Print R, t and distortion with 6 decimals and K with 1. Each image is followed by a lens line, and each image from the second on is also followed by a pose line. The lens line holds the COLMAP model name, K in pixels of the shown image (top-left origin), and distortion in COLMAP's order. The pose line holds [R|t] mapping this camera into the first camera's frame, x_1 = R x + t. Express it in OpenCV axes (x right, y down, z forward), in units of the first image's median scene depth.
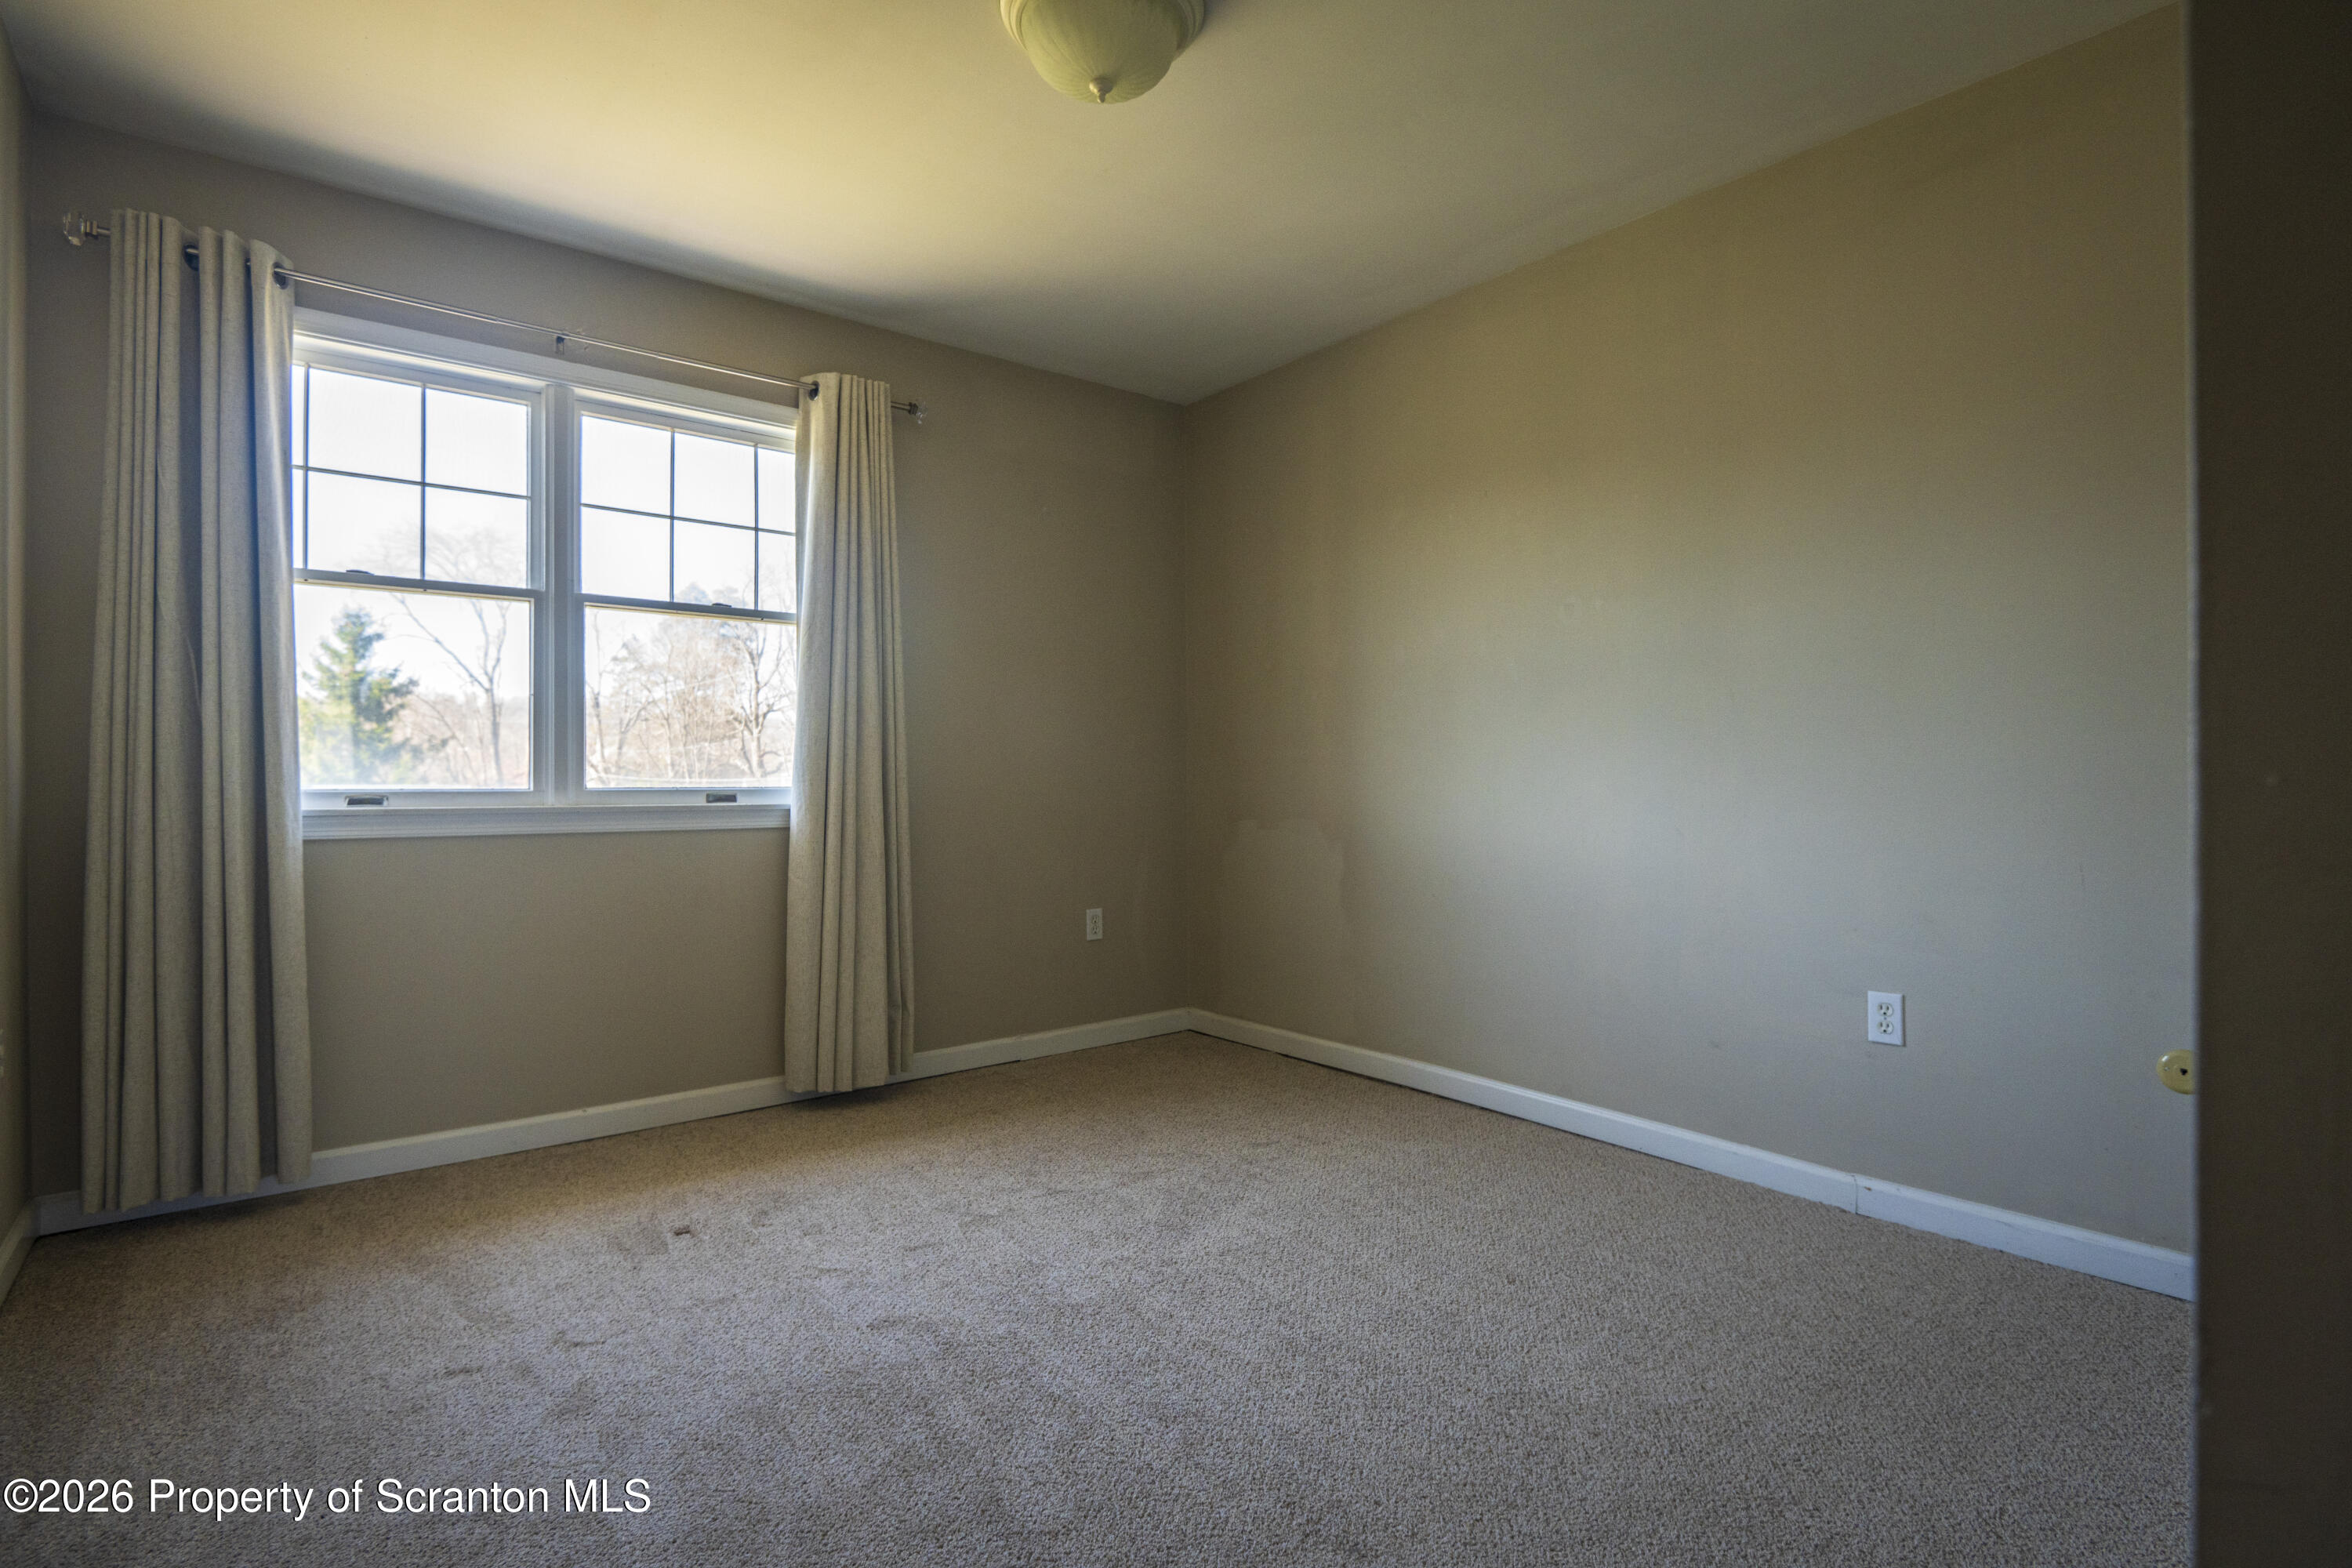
lens RADIAL K [[1088.8, 0, 1178.3], [0, 1088.8, 734.2], [0, 0, 1]] dist [0.083422, -0.000111]
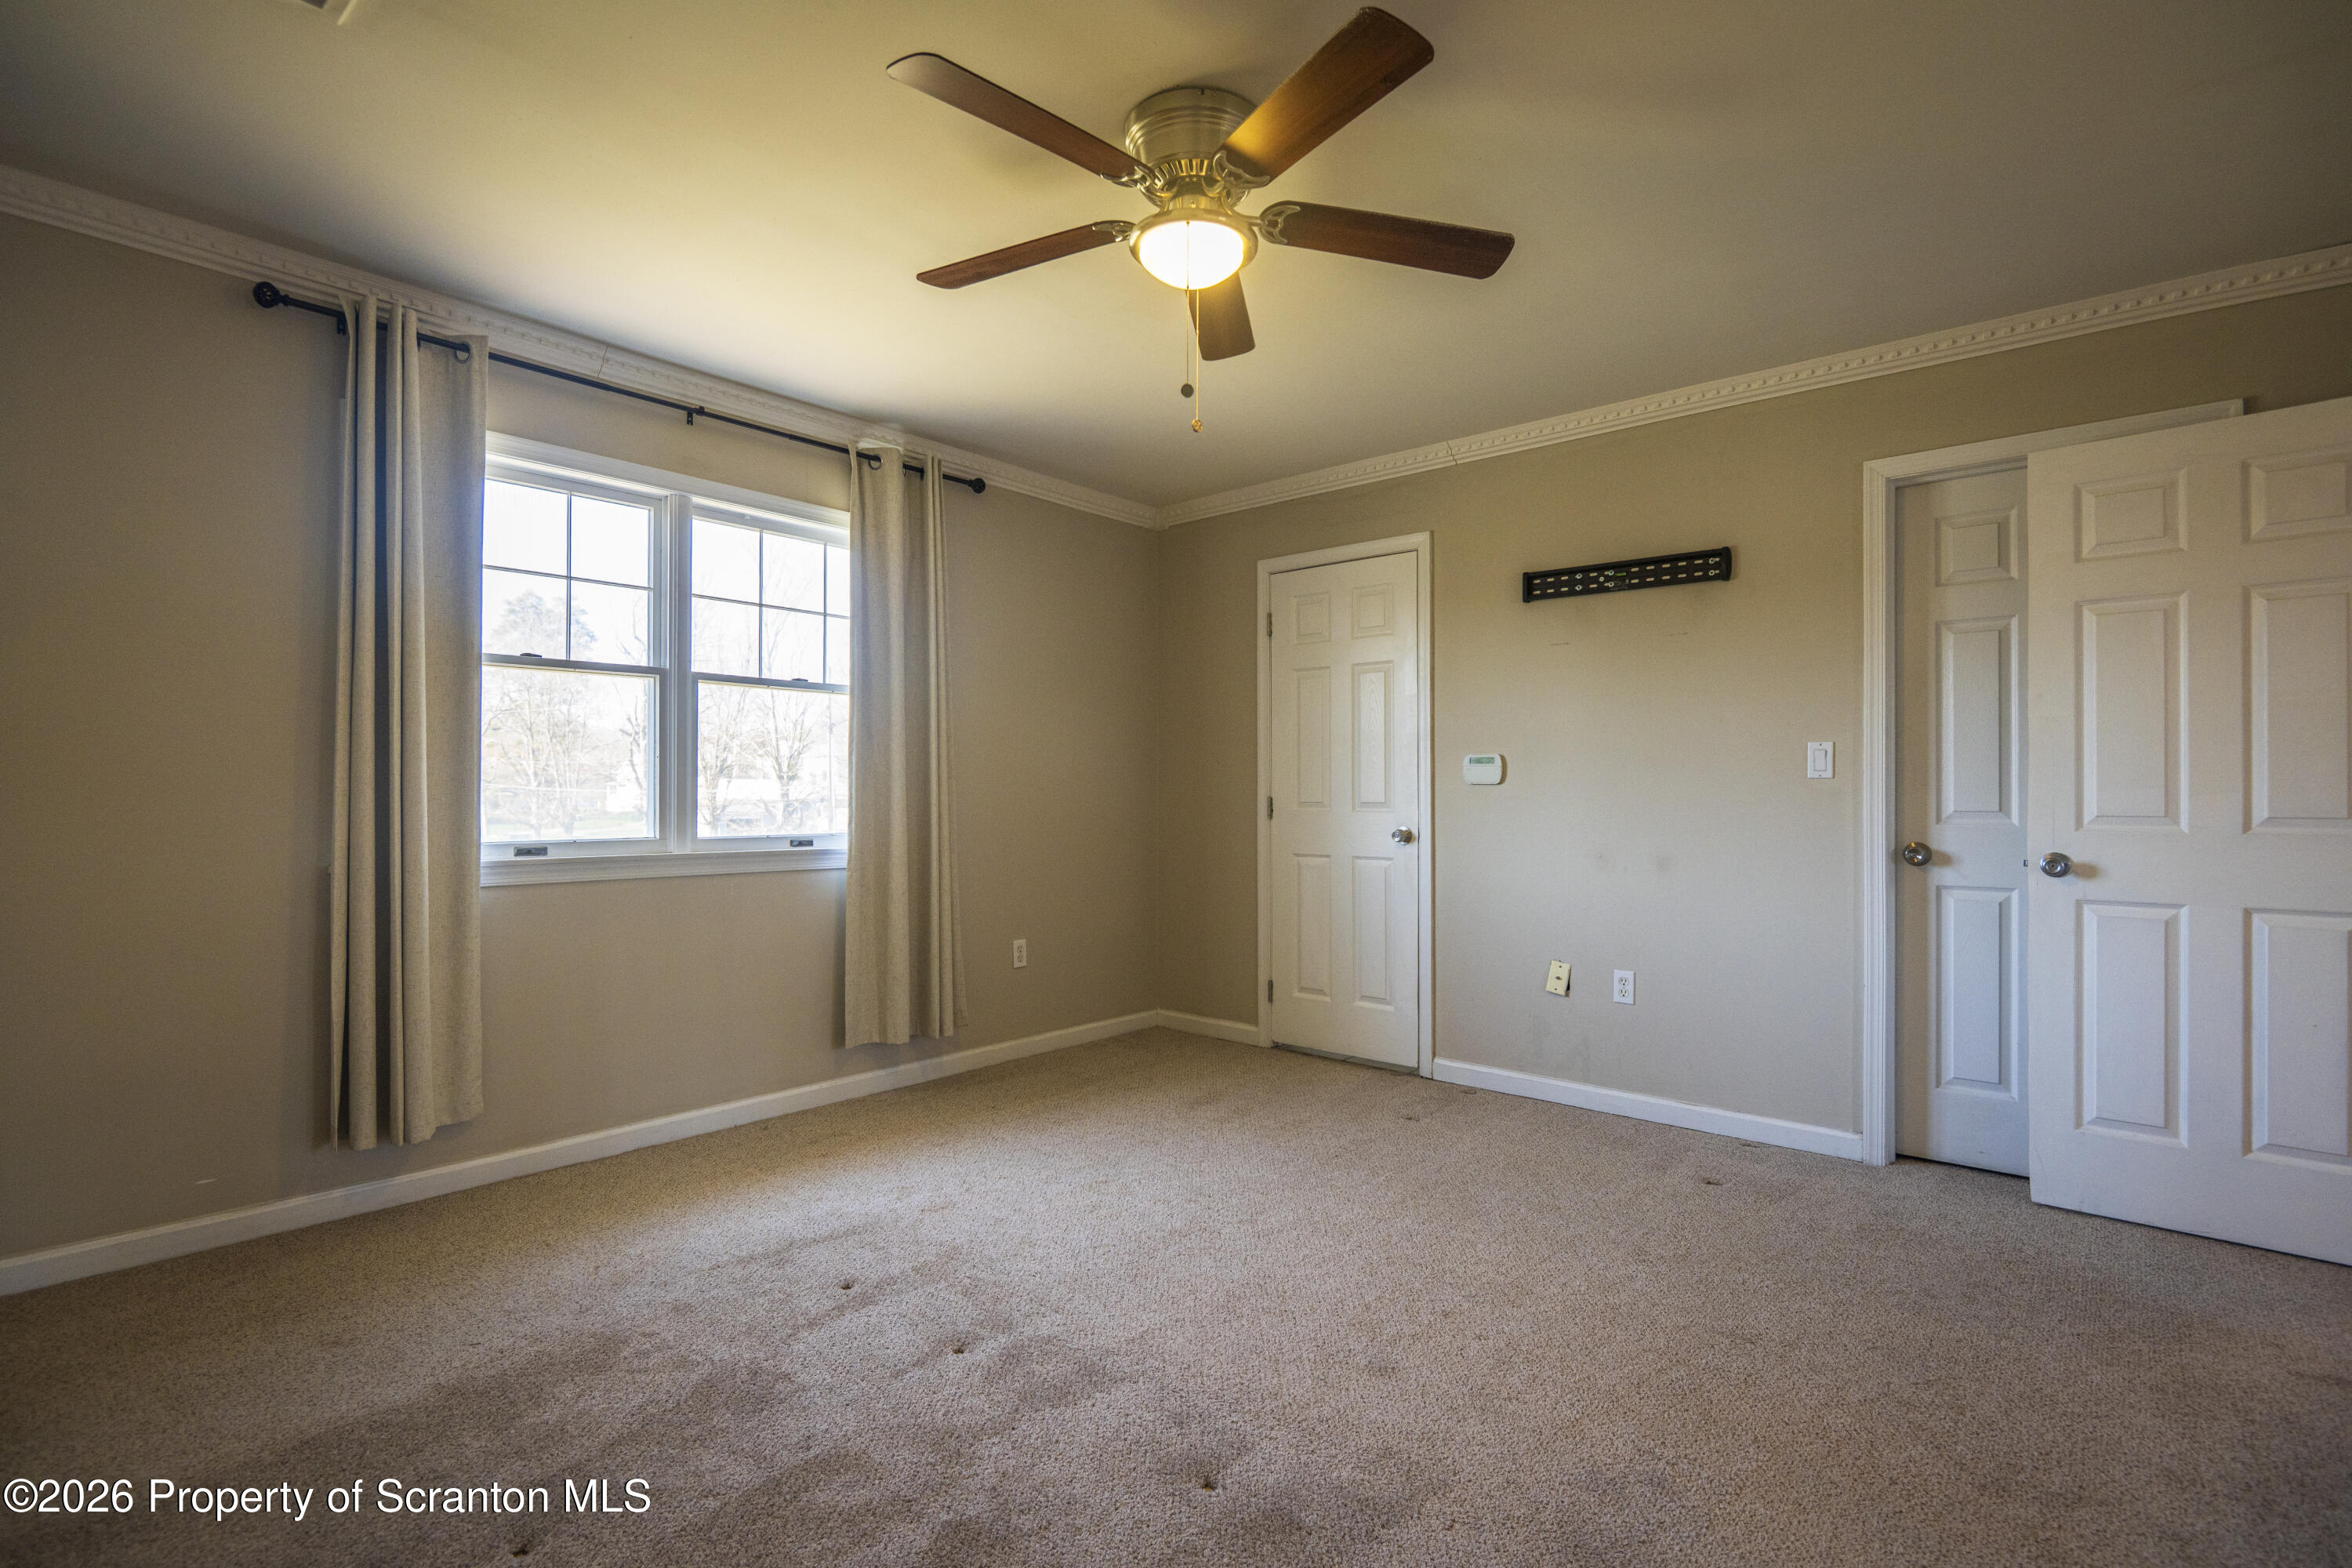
lens RADIAL K [[1076.8, 0, 1176.0], [0, 1076.8, 784.0], [0, 0, 1]] dist [-0.002570, -0.000174]
pose [[0.973265, -0.011478, 0.229400, -0.296939], [0.010542, 0.999930, 0.005304, -0.008234], [-0.229445, -0.002744, 0.973318, -0.206917]]
